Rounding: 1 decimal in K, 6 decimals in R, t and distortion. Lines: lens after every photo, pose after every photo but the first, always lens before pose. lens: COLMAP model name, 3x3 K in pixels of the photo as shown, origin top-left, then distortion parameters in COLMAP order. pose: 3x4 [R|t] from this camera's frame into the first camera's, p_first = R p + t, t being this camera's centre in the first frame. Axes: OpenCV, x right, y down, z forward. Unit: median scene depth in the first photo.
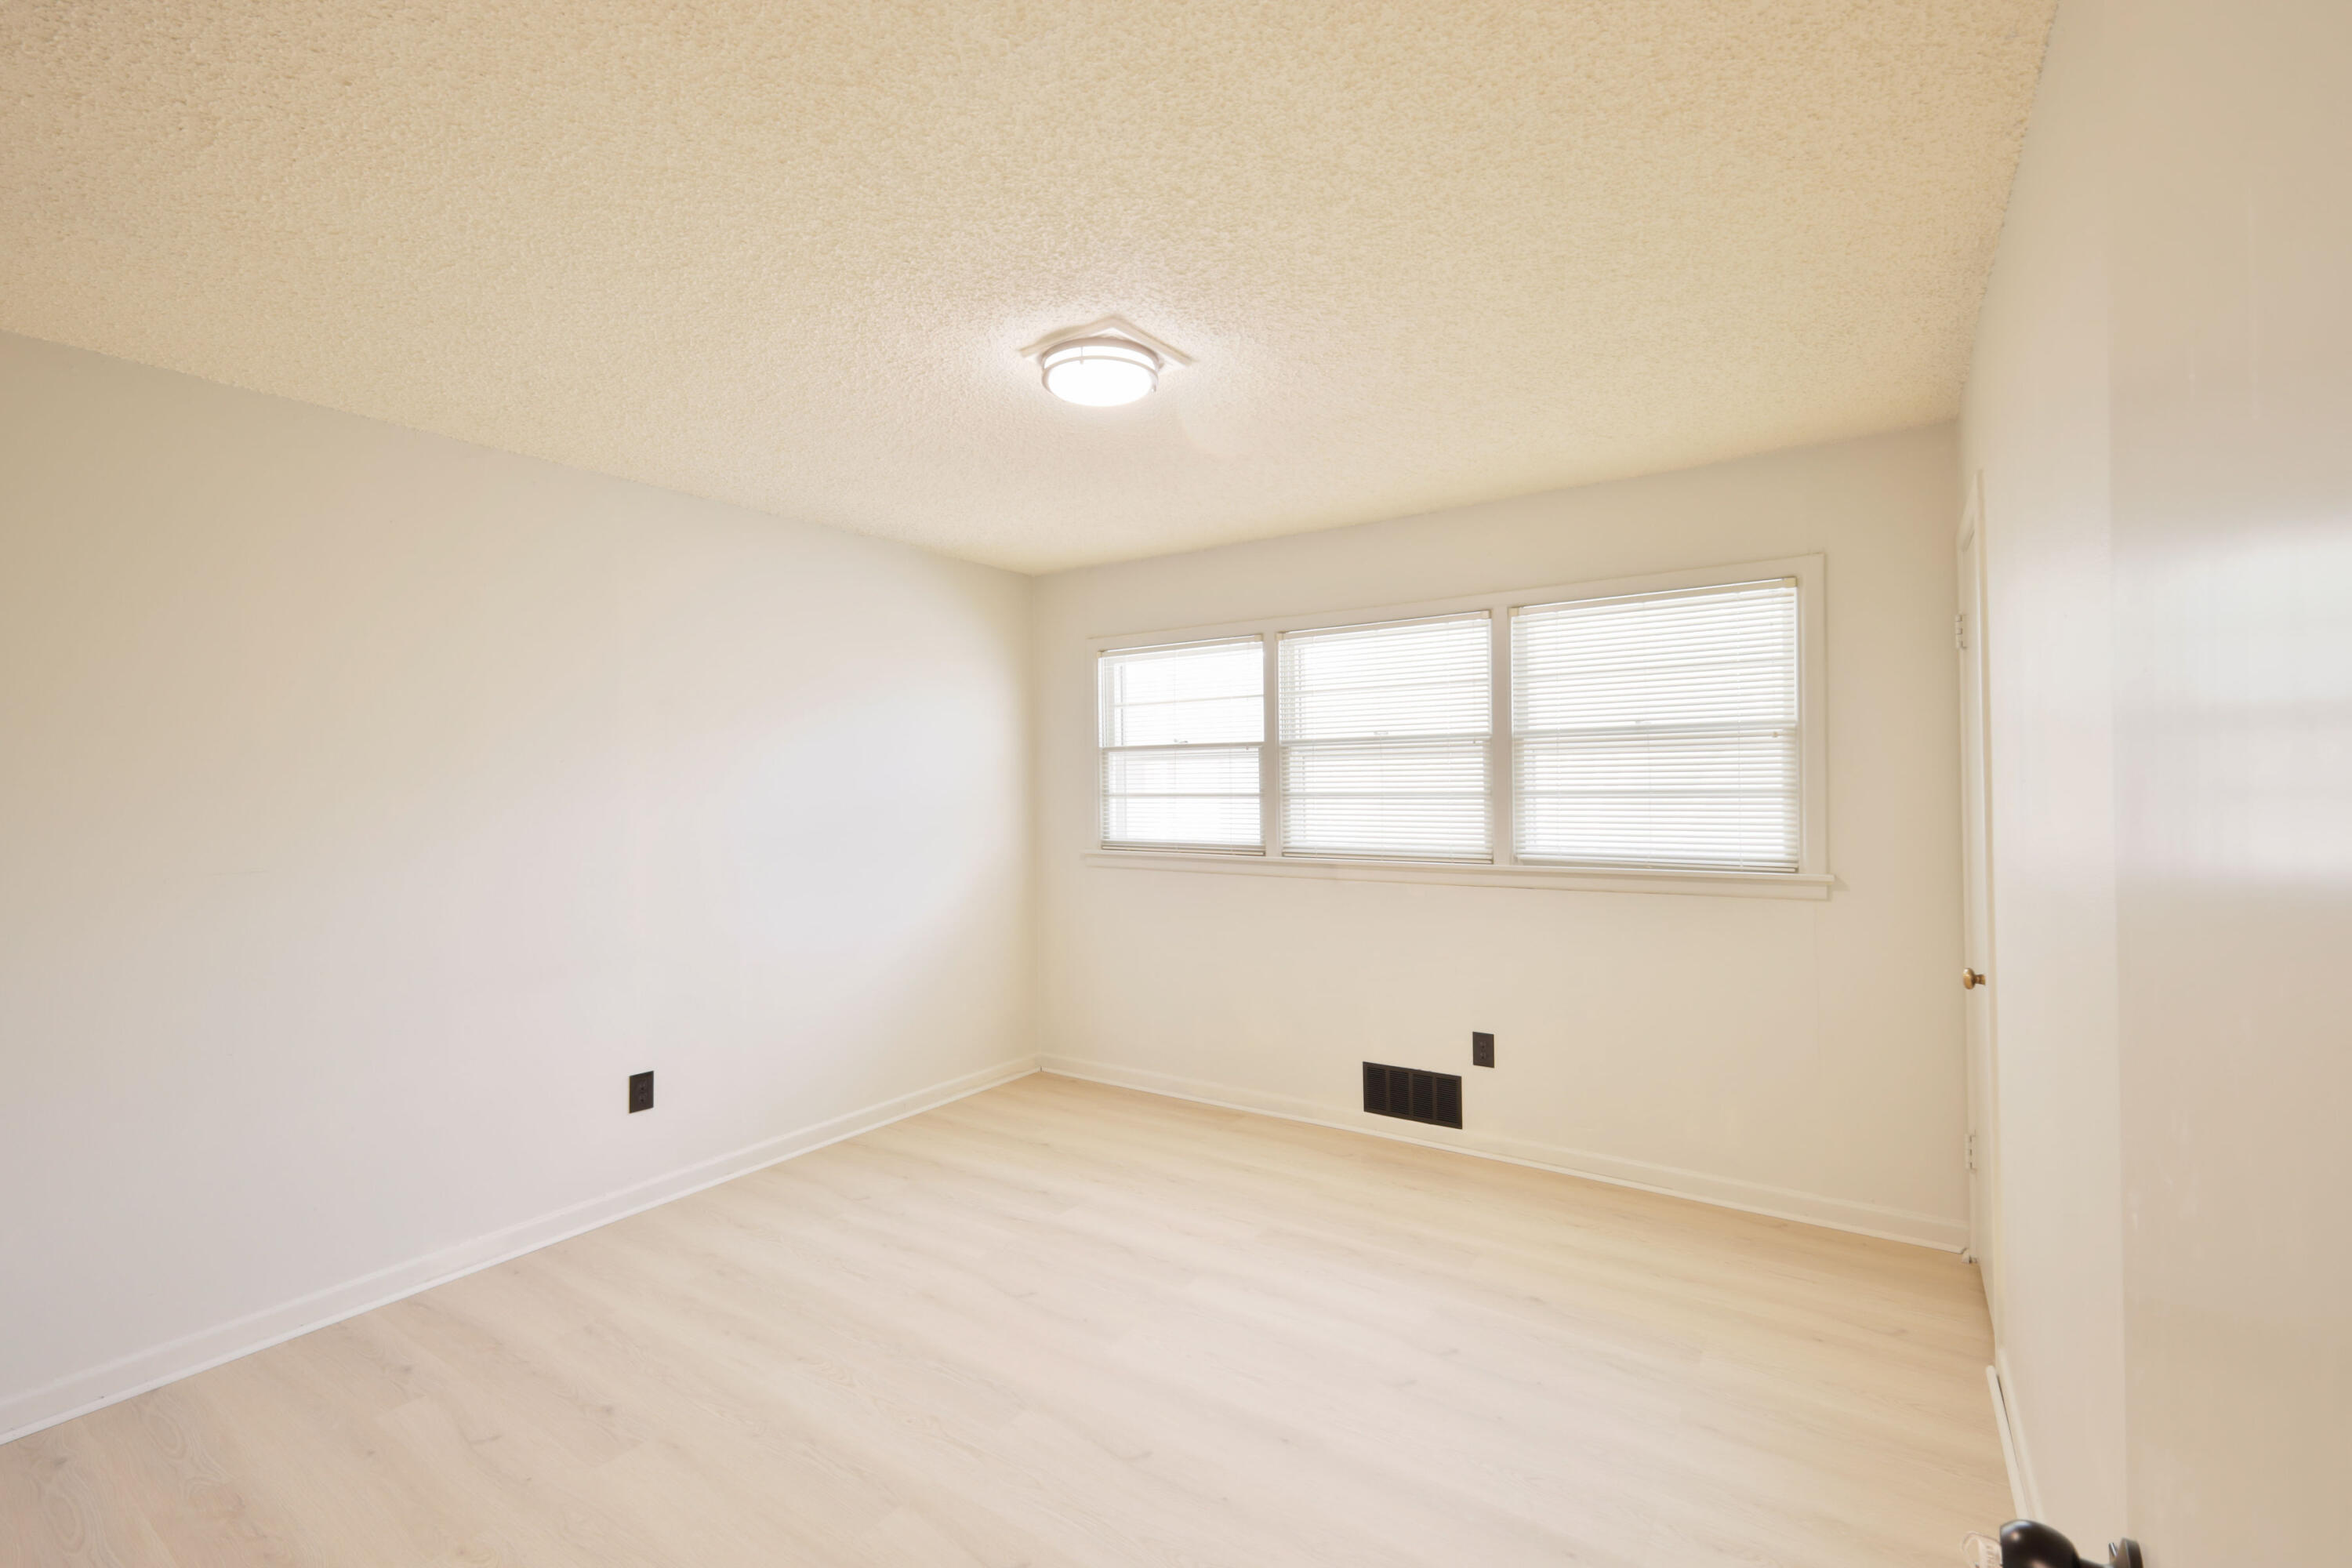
lens RADIAL K [[977.4, 0, 1176.6], [0, 977.4, 765.4], [0, 0, 1]] dist [-0.000594, -0.000255]
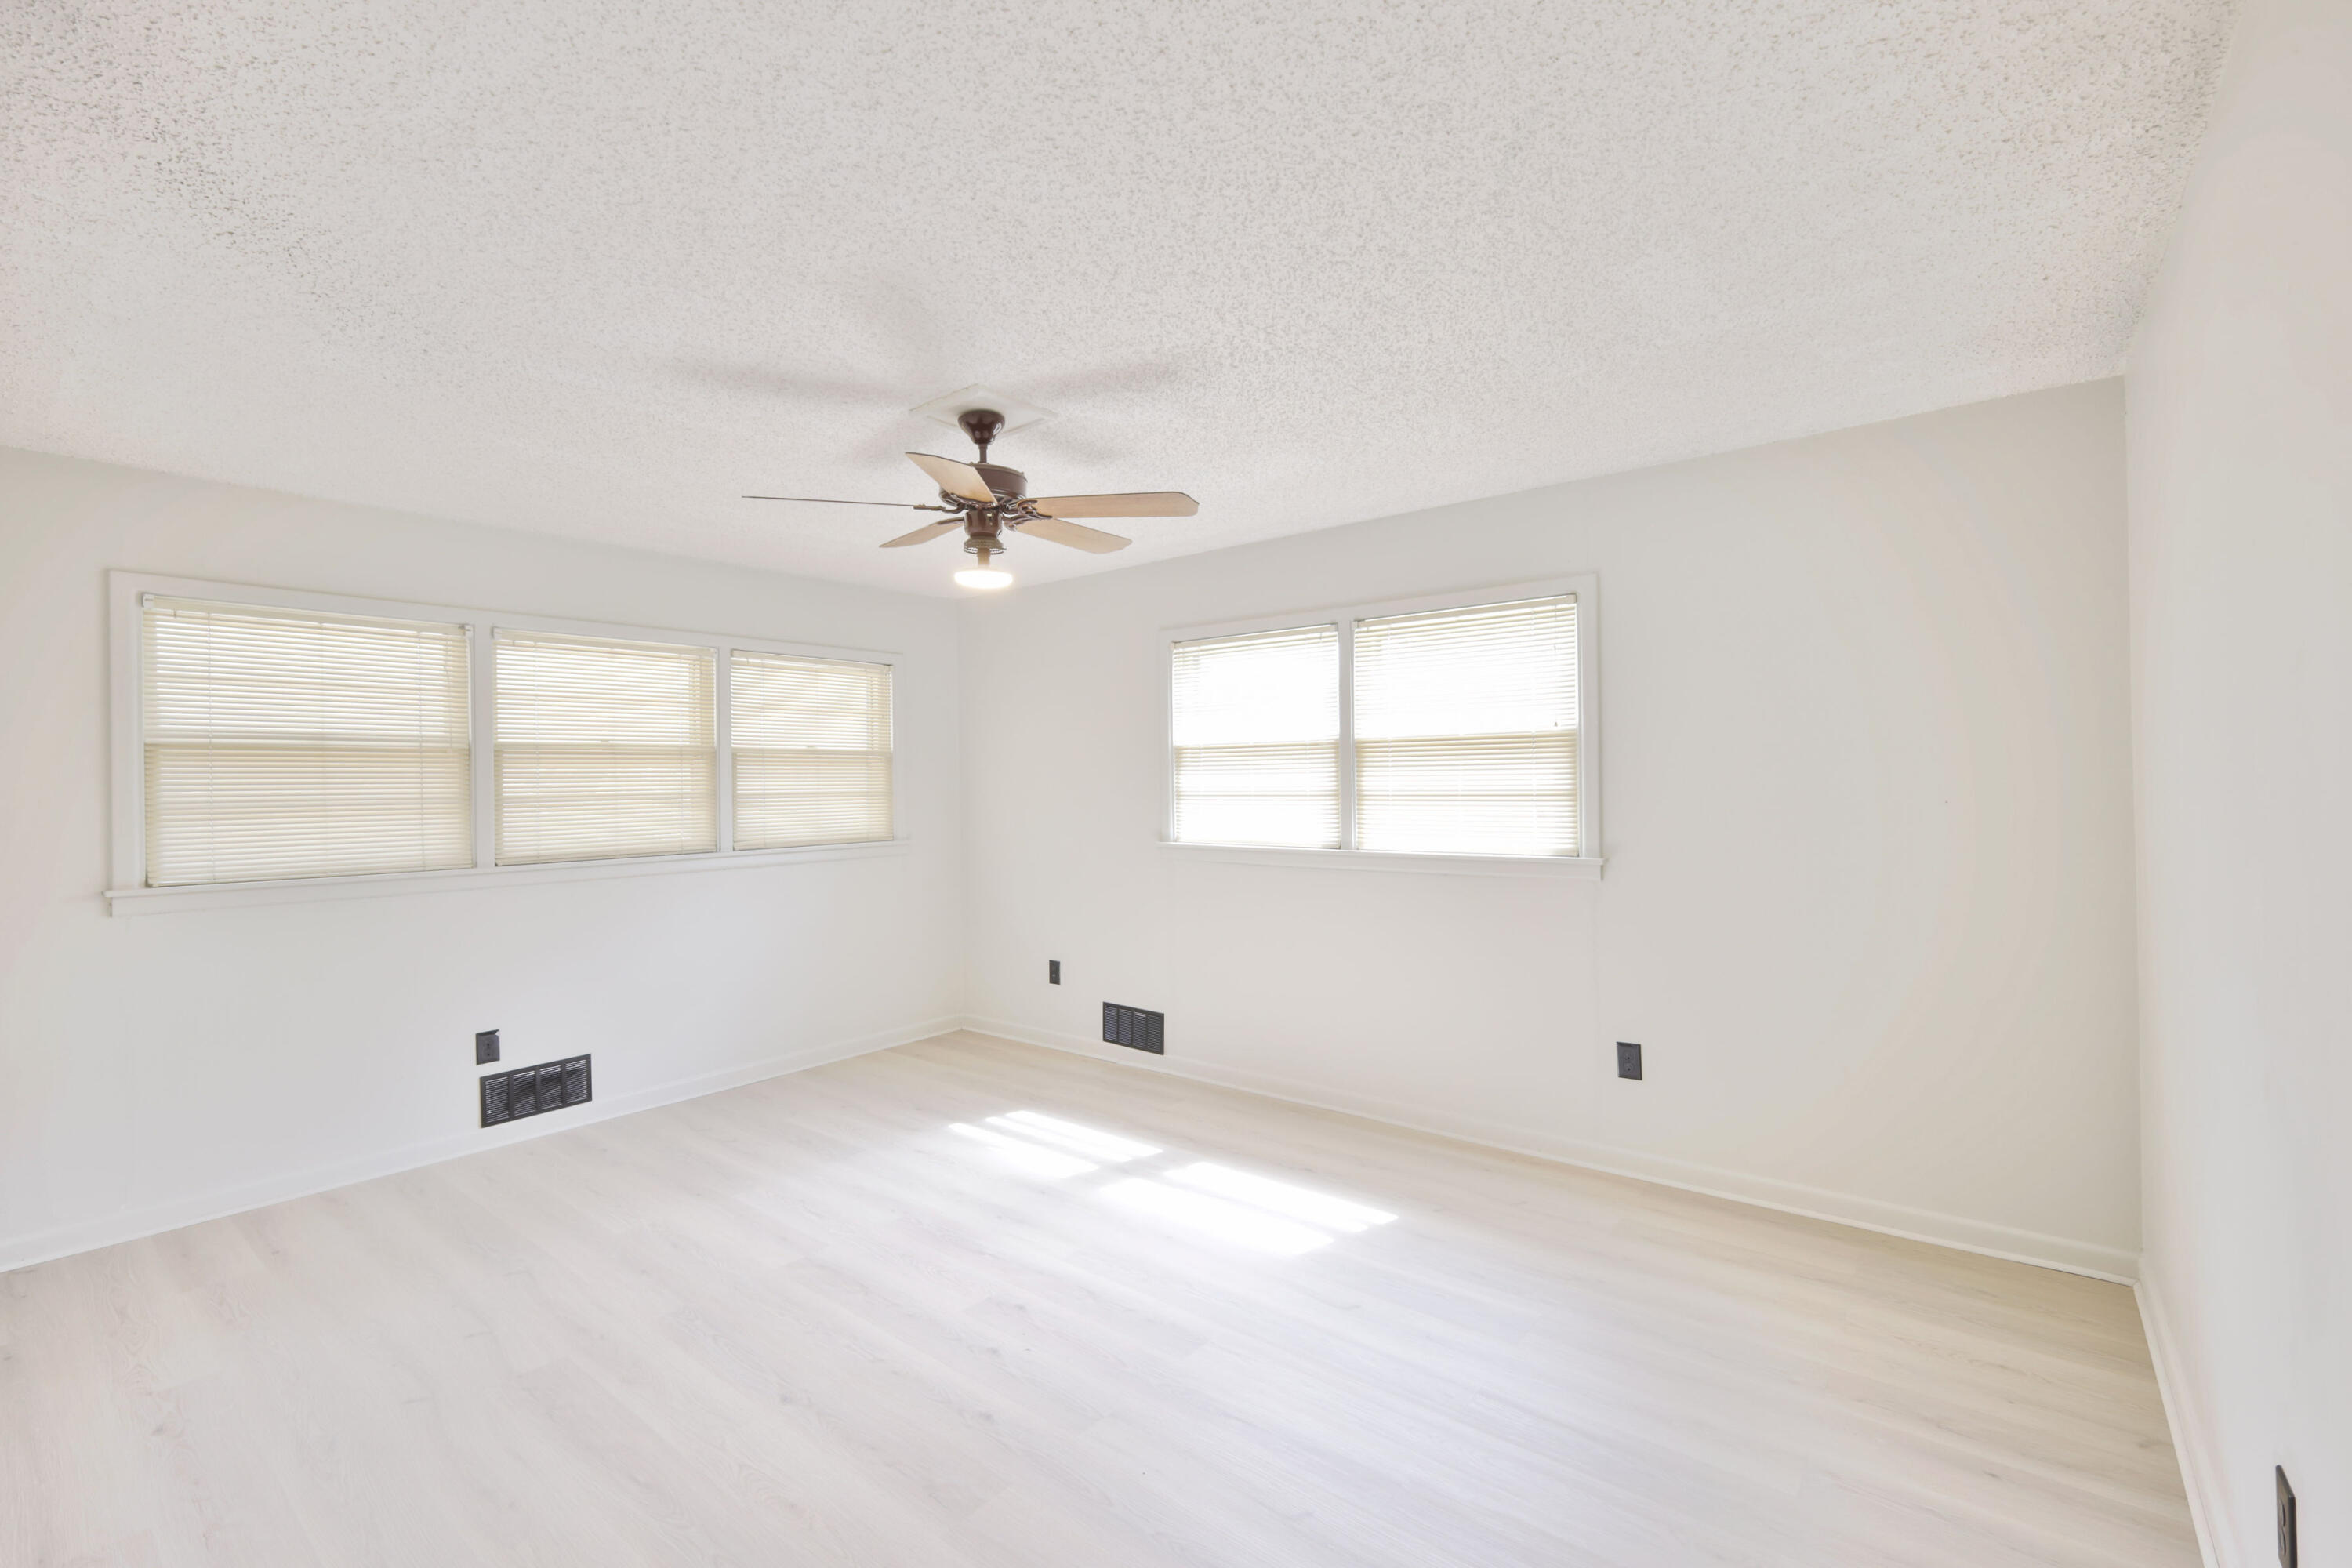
lens RADIAL K [[1019.3, 0, 1231.4], [0, 1019.3, 775.2], [0, 0, 1]] dist [0.002431, -0.000169]
pose [[0.991931, -0.015085, -0.125879, 0.382686], [0.015823, 0.999863, 0.004861, 0.003368], [0.125789, -0.006814, 0.992034, -0.209815]]
